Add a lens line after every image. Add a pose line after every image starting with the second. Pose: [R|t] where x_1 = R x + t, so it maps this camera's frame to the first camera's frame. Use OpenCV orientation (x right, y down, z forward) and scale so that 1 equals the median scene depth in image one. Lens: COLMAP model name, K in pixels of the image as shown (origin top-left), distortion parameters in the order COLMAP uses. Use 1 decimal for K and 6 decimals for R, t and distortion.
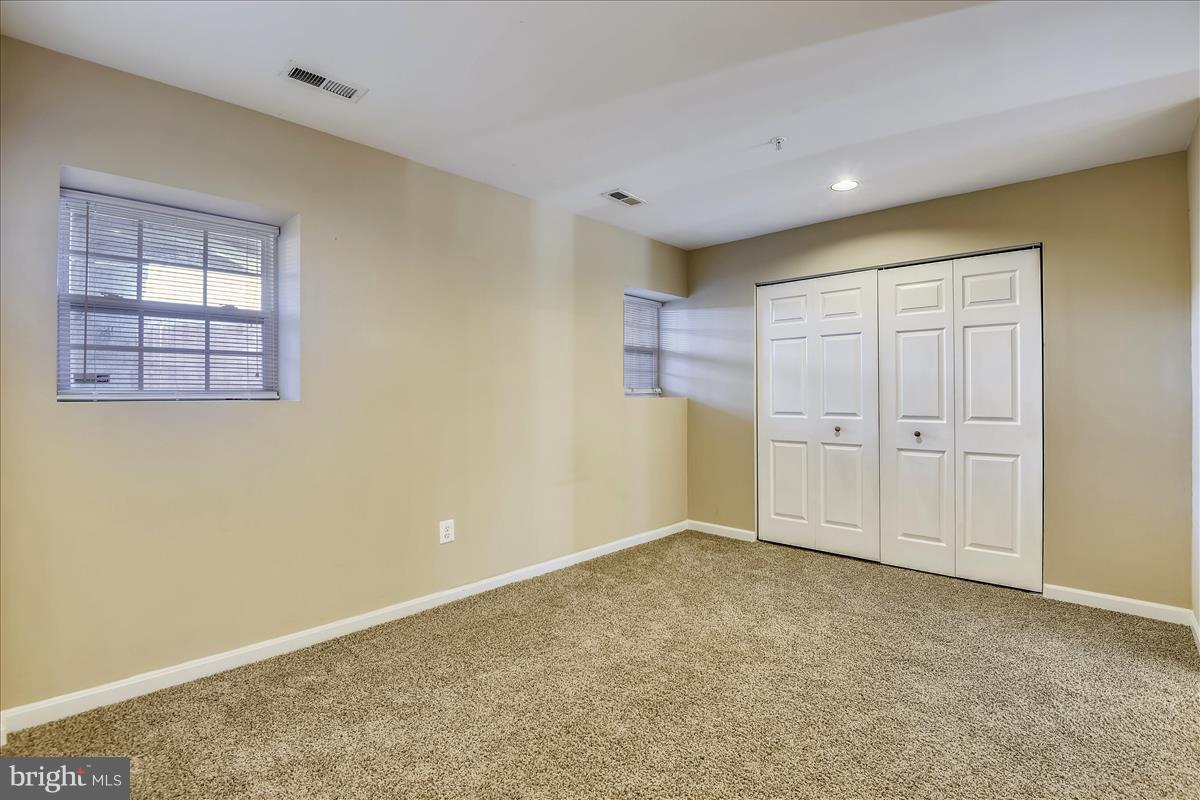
lens RADIAL K [[563.4, 0, 604.7], [0, 563.4, 397.8], [0, 0, 1]] dist [-0.024614, -0.000608]
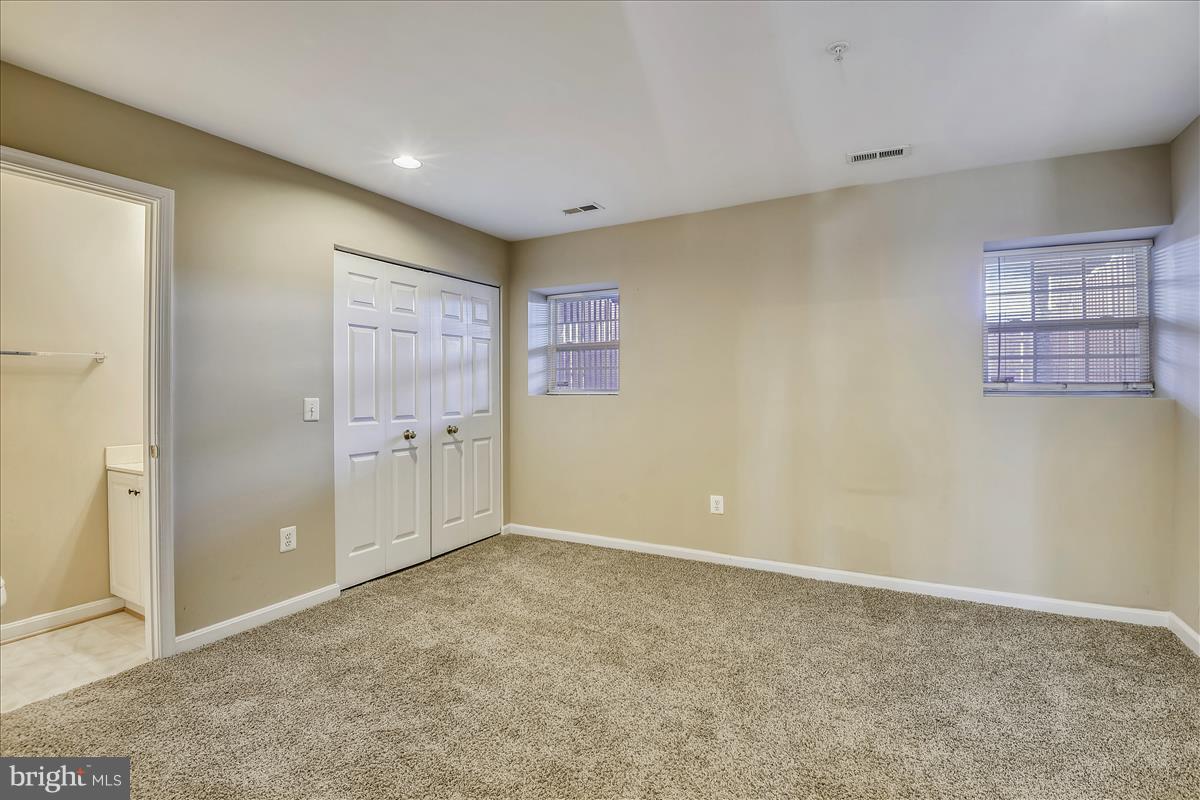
lens RADIAL K [[563.4, 0, 604.7], [0, 563.4, 397.8], [0, 0, 1]] dist [-0.024614, -0.000608]
pose [[0.228749, 0.001856, -0.973484, 0.697483], [-0.011674, 0.999932, -0.000837, 0.008259], [0.973415, 0.011556, 0.228755, 0.396227]]
